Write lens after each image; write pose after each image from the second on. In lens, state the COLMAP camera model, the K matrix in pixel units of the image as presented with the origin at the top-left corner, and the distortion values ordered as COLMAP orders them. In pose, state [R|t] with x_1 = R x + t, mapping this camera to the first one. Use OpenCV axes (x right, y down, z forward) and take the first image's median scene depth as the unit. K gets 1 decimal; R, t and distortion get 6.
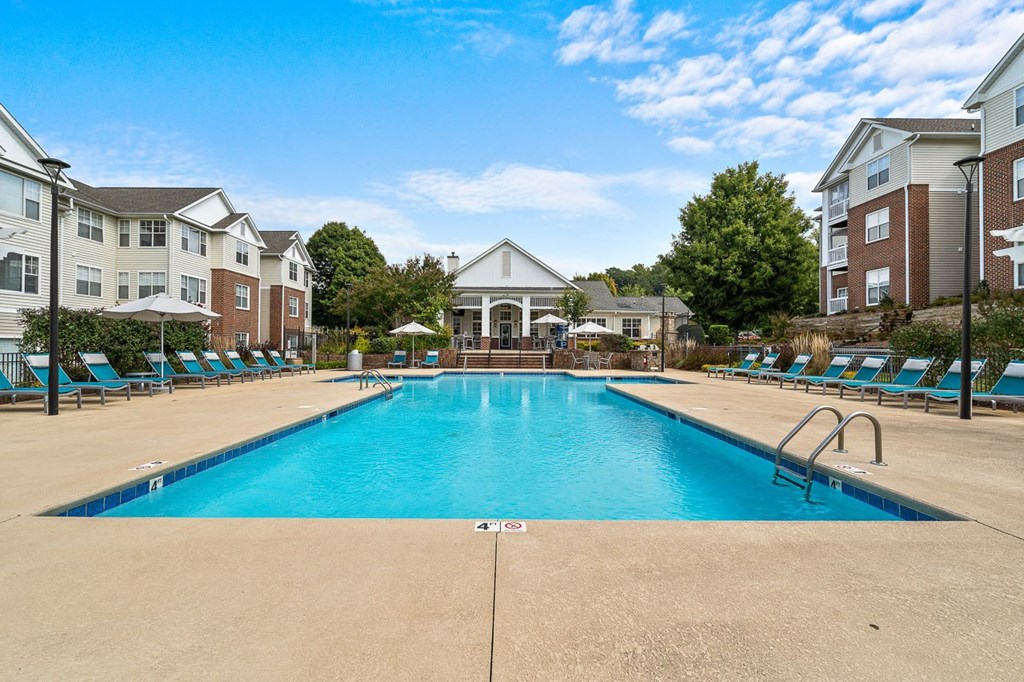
lens RADIAL K [[475.1, 0, 507.7], [0, 475.1, 342.0], [0, 0, 1]] dist [0.001532, 0.000651]
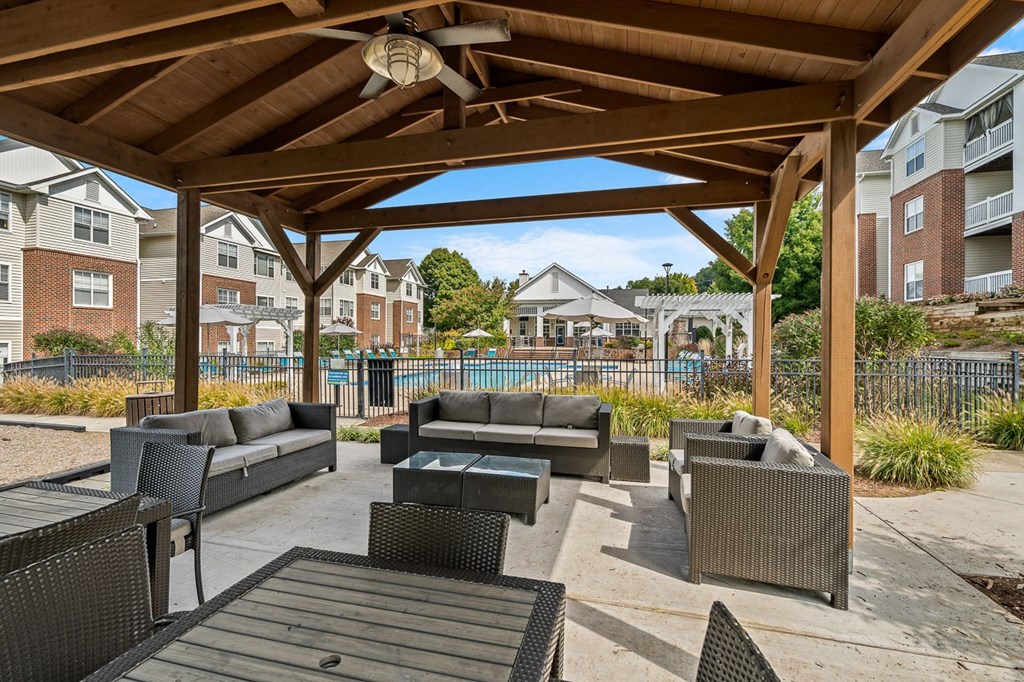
lens RADIAL K [[475.1, 0, 508.8], [0, 475.1, 343.2], [0, 0, 1]] dist [0.001532, 0.000651]
pose [[0.970892, -0.002221, -0.239506, 0.177095], [0.005792, 0.999882, 0.014209, -0.012287], [0.239446, -0.015183, 0.970791, -0.299451]]
